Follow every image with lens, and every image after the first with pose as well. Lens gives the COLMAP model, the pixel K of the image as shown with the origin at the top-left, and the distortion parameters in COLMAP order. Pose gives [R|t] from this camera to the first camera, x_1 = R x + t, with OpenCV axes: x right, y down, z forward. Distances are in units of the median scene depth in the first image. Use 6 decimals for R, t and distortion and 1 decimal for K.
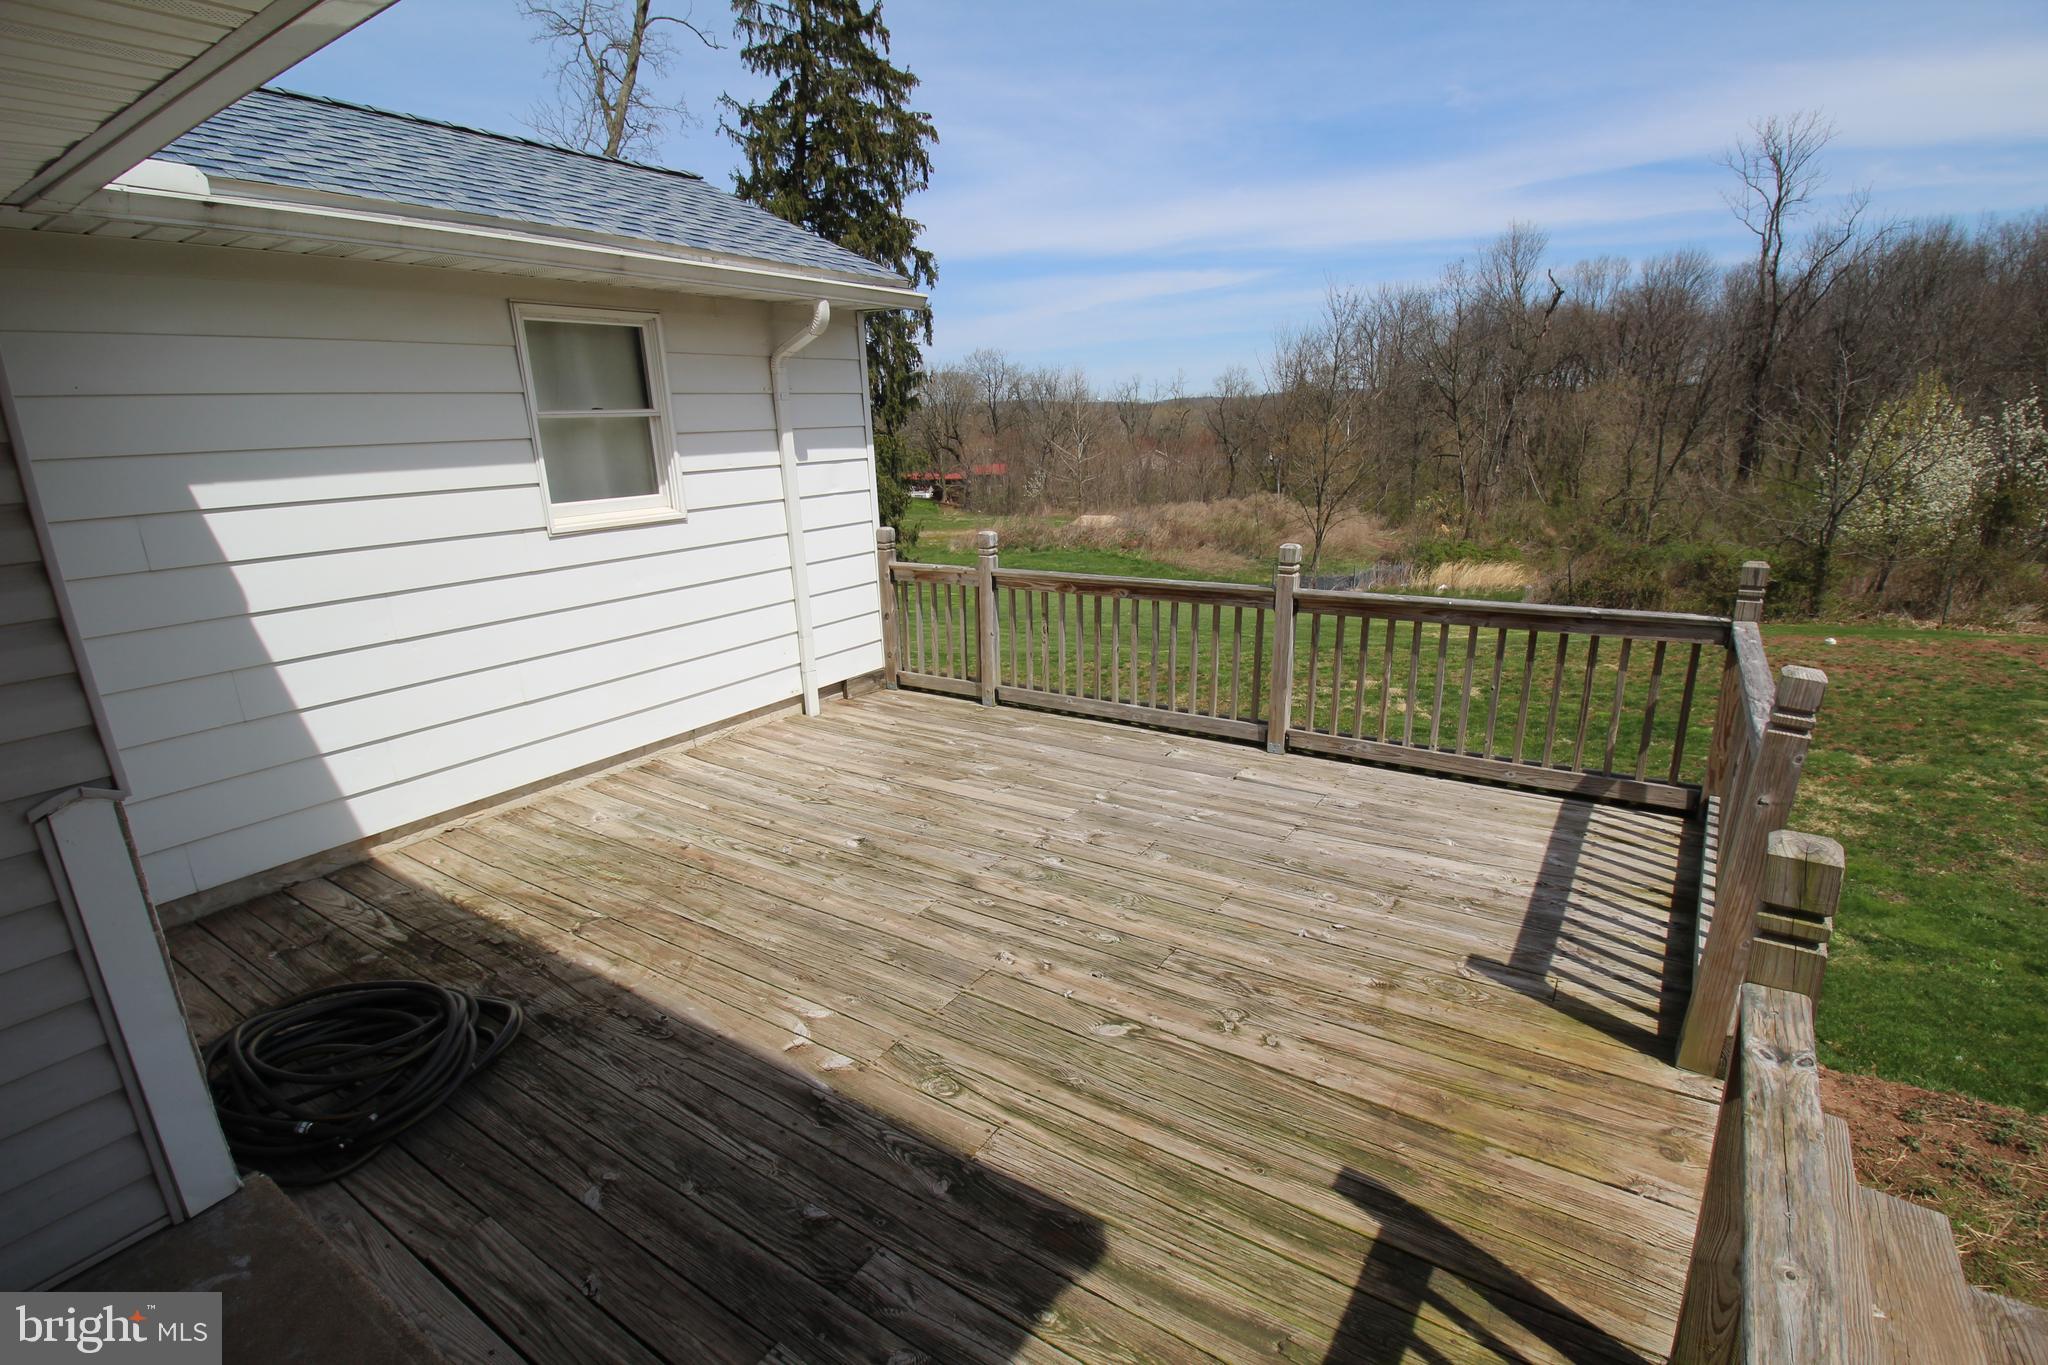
lens RADIAL K [[966.7, 0, 1025.1], [0, 966.7, 664.7], [0, 0, 1]] dist [-0.000850, -0.012242]
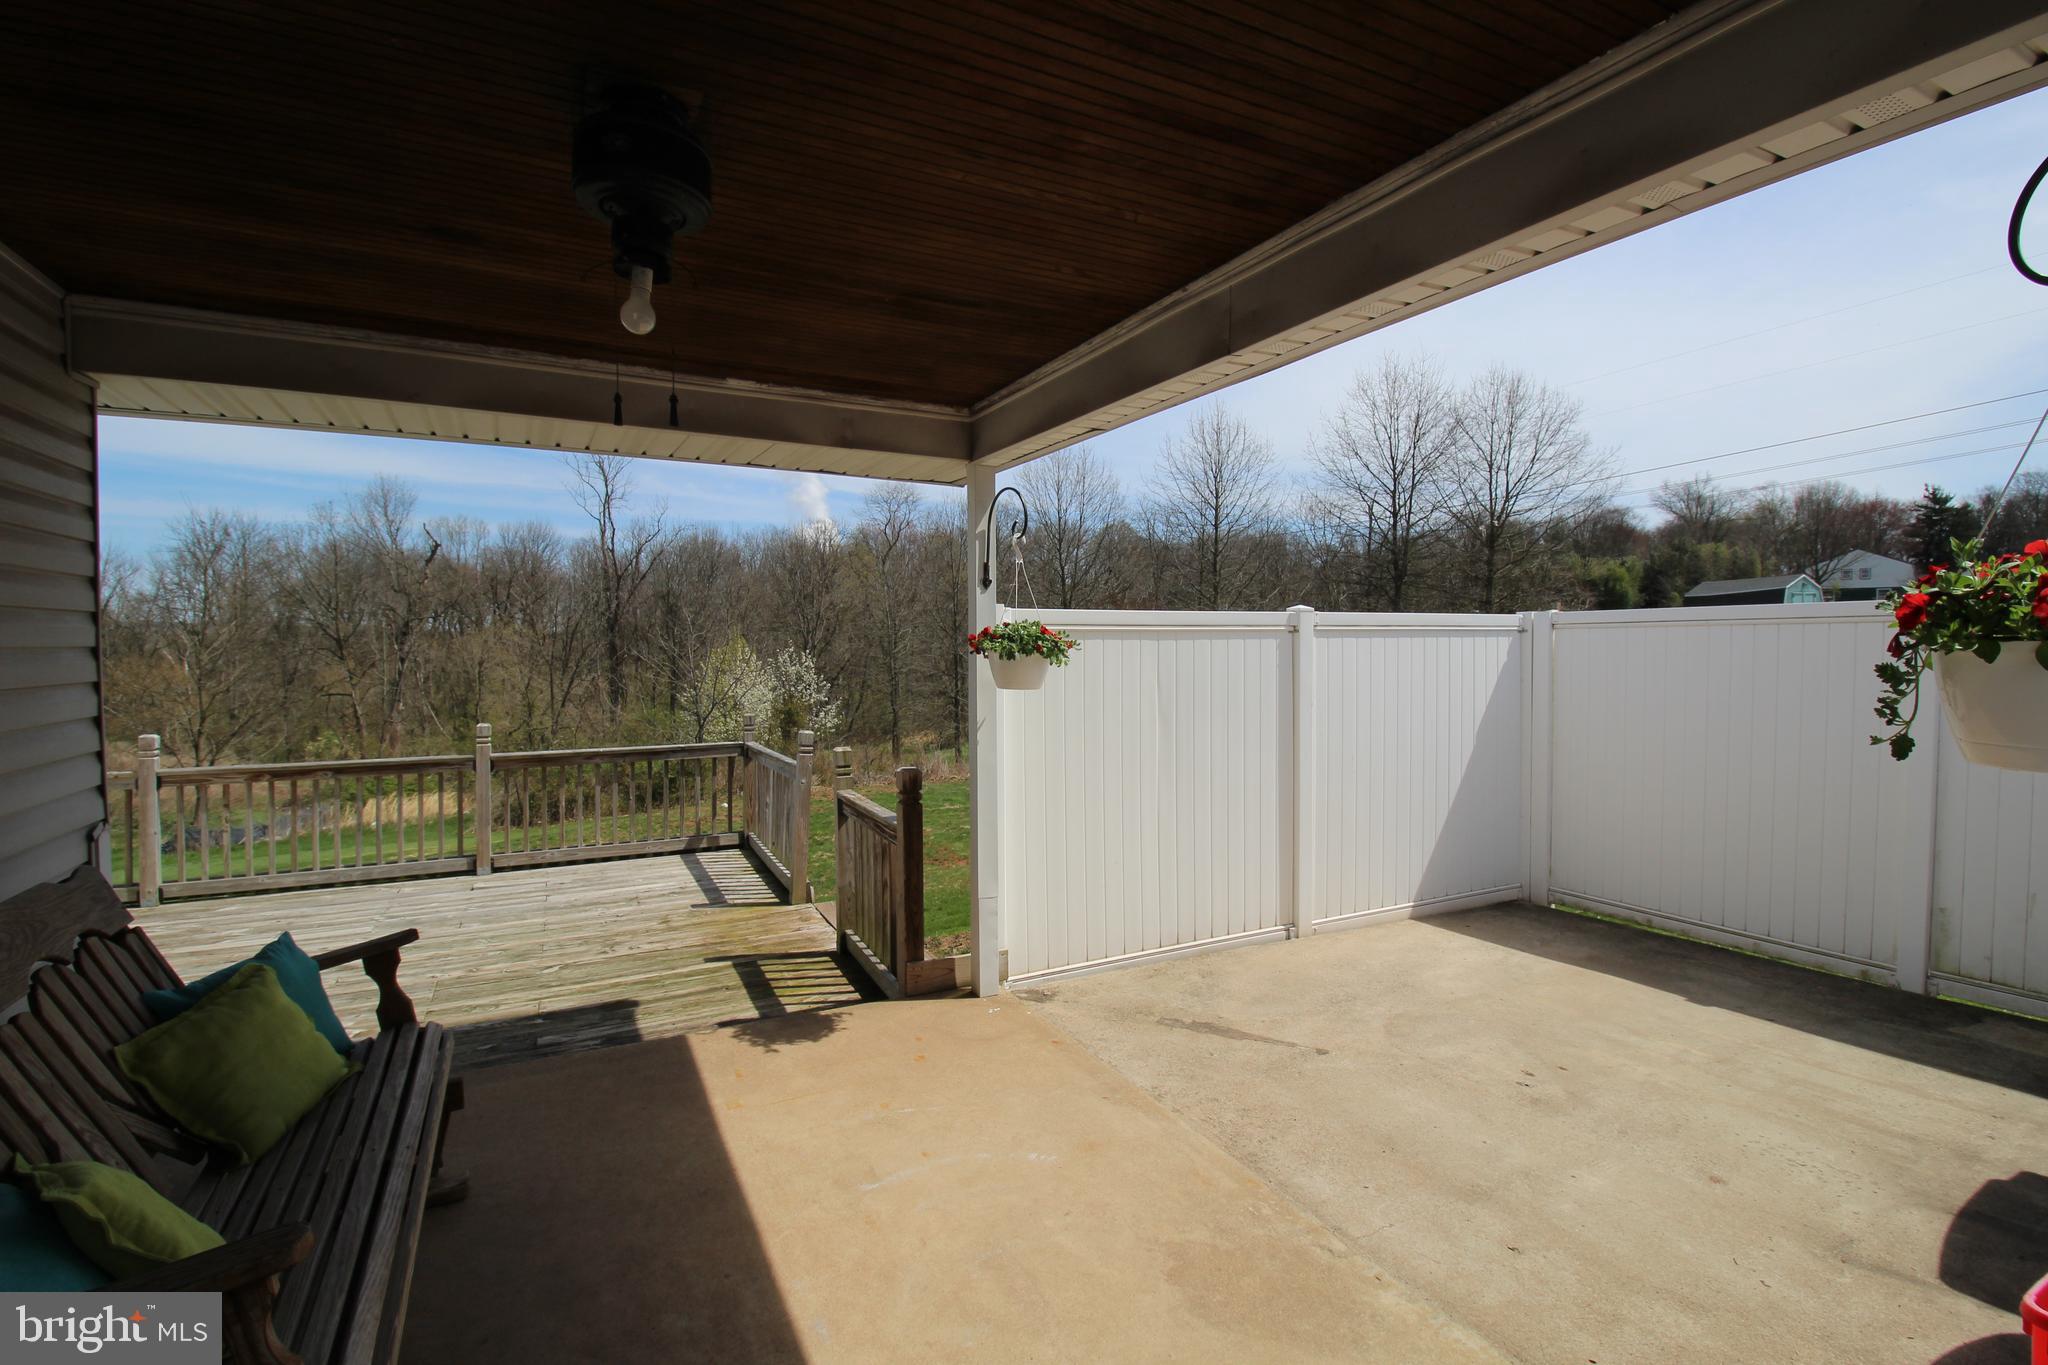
lens RADIAL K [[966.7, 0, 1025.1], [0, 966.7, 664.7], [0, 0, 1]] dist [-0.000850, -0.012242]
pose [[0.496981, 0.016255, 0.867609, -0.666830], [0.196786, 0.971665, -0.130927, 0.157609], [-0.845154, 0.235802, 0.479700, -0.462281]]
